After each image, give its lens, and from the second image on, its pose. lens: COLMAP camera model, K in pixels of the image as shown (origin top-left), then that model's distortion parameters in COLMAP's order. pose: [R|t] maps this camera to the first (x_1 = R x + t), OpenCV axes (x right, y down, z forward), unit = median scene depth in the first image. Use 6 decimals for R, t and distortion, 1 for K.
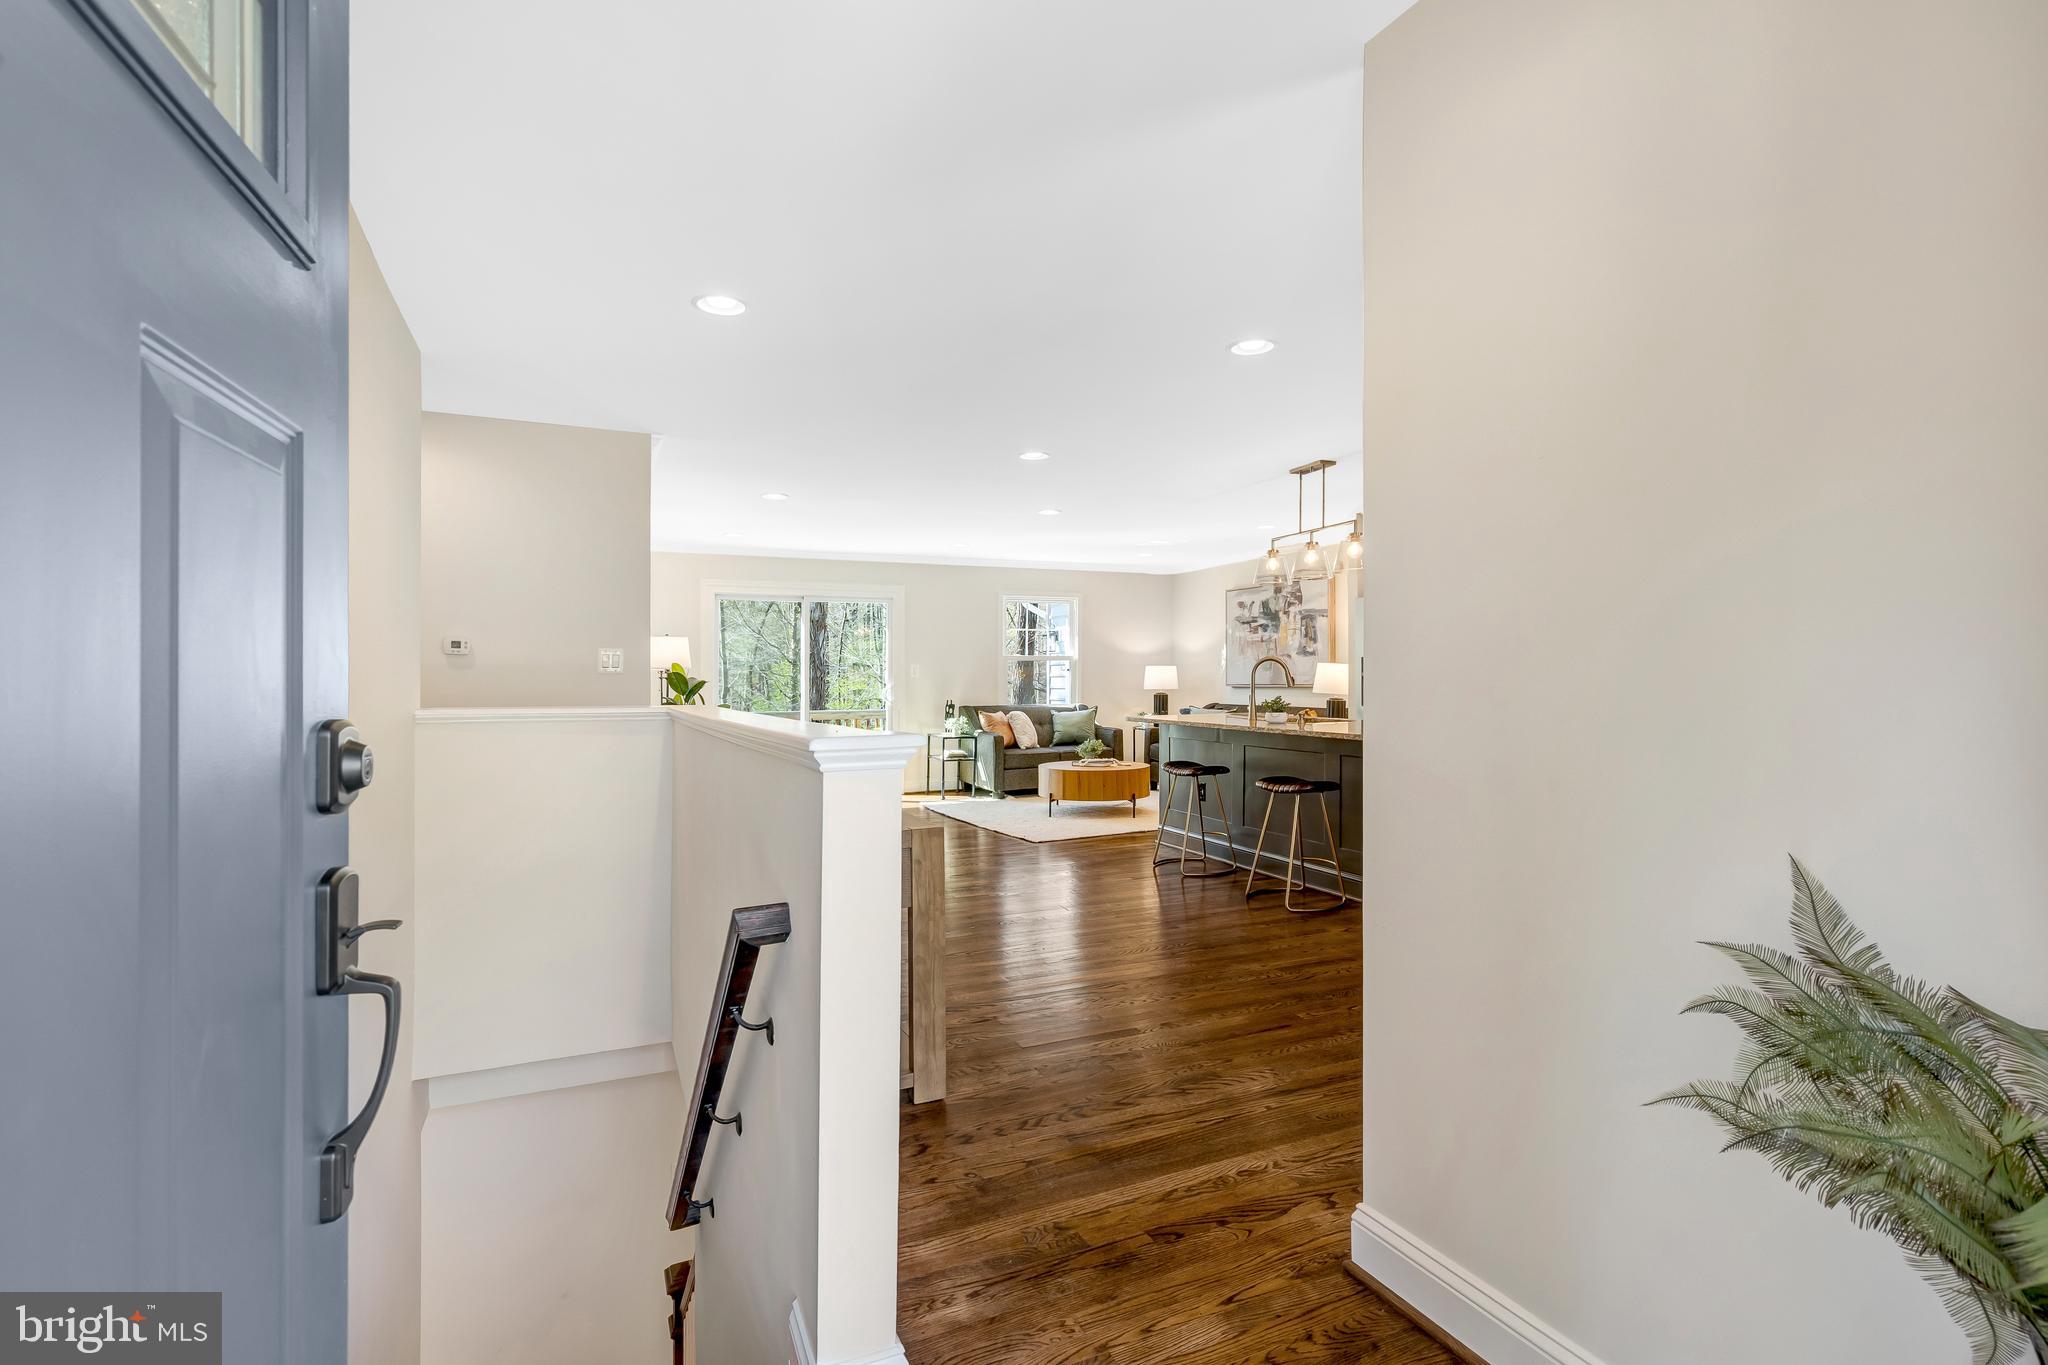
lens RADIAL K [[946.5, 0, 1010.3], [0, 946.5, 706.8], [0, 0, 1]] dist [-0.001079, 0.000215]
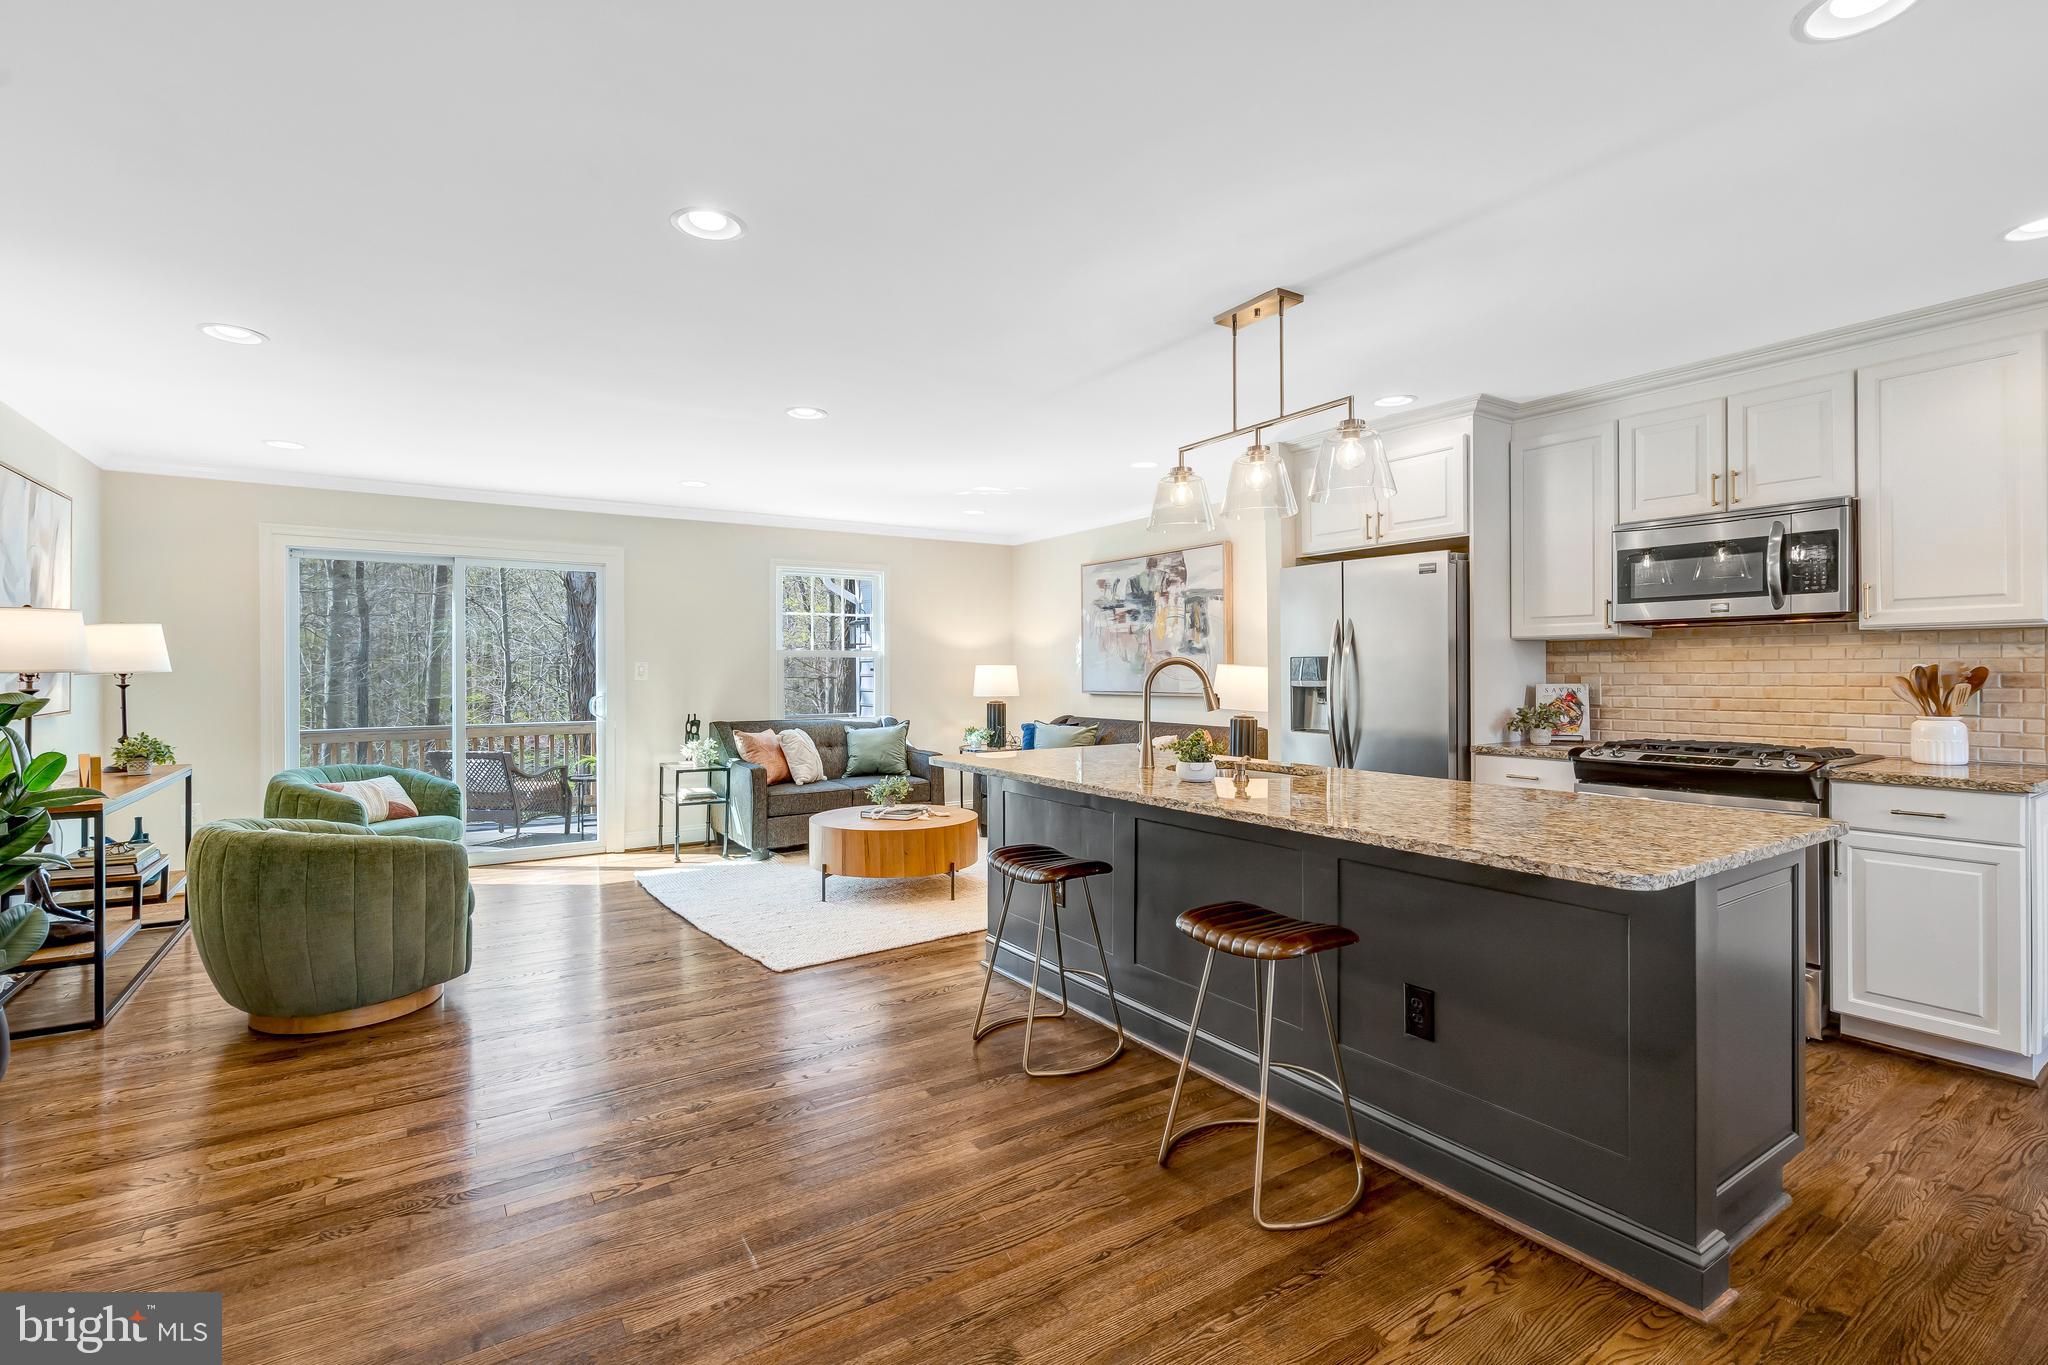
lens RADIAL K [[941.3, 0, 1012.4], [0, 941.3, 671.2], [0, 0, 1]] dist [-0.000158, 0.000075]
pose [[0.986036, 0.002773, 0.166509, 0.054923], [0.002438, 0.999514, -0.031087, -0.017646], [-0.166514, 0.031059, 0.985550, 0.303605]]
